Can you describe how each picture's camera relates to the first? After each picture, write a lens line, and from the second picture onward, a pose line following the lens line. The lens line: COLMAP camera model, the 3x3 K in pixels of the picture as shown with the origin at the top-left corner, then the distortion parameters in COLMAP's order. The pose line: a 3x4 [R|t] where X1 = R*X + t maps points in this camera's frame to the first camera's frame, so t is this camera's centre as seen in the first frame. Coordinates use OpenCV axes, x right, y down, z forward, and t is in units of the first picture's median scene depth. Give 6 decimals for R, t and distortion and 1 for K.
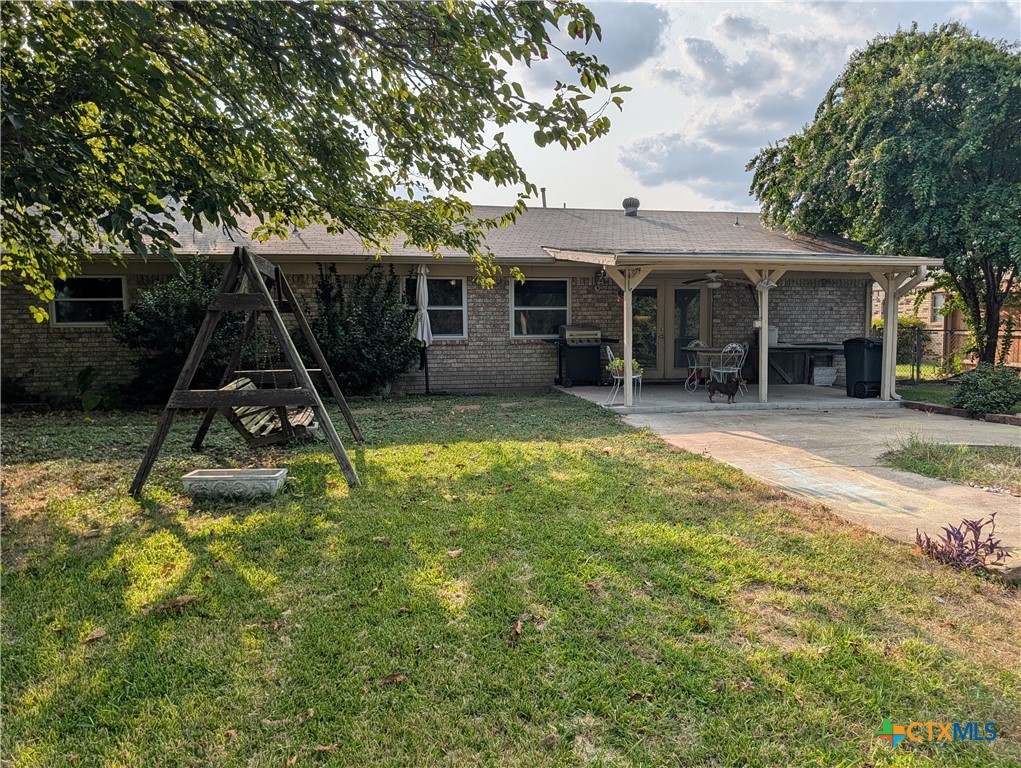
lens RADIAL K [[732.0, 0, 511.6], [0, 732.0, 381.7], [0, 0, 1]] dist [0.003769, -0.001295]
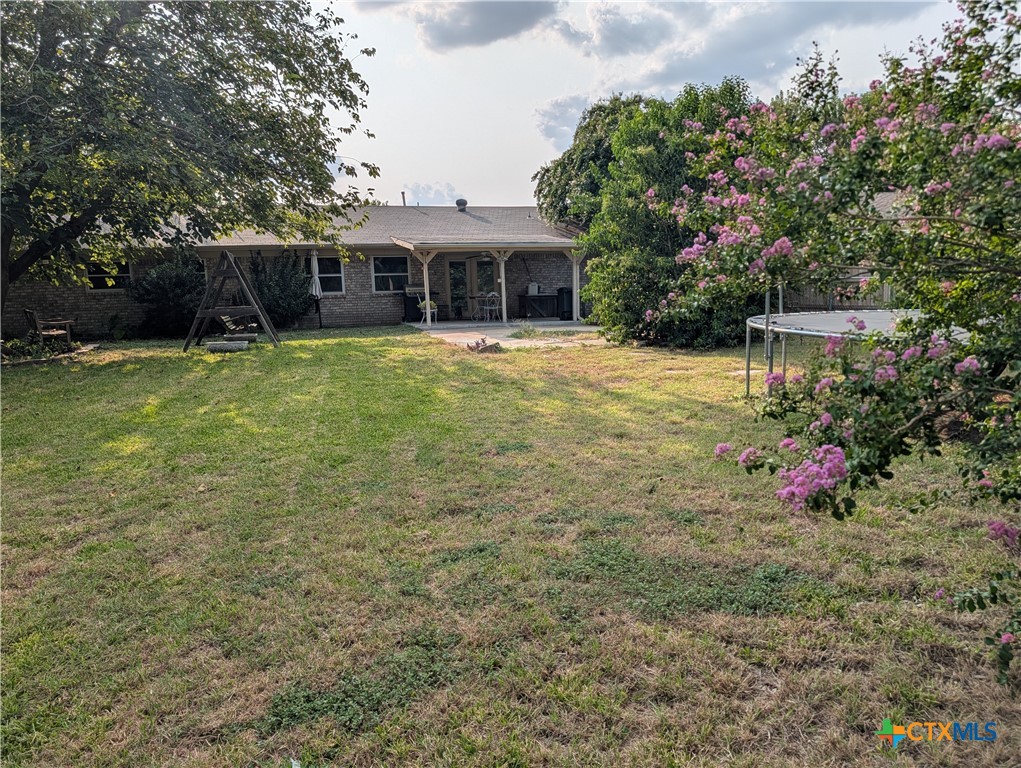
lens RADIAL K [[732.0, 0, 509.8], [0, 732.0, 386.1], [0, 0, 1]] dist [0.003769, -0.001295]
pose [[0.994956, -0.036587, 0.093404, 0.156033], [0.032097, 0.998277, 0.049130, 0.084008], [-0.095041, -0.045885, 0.994415, -0.722241]]
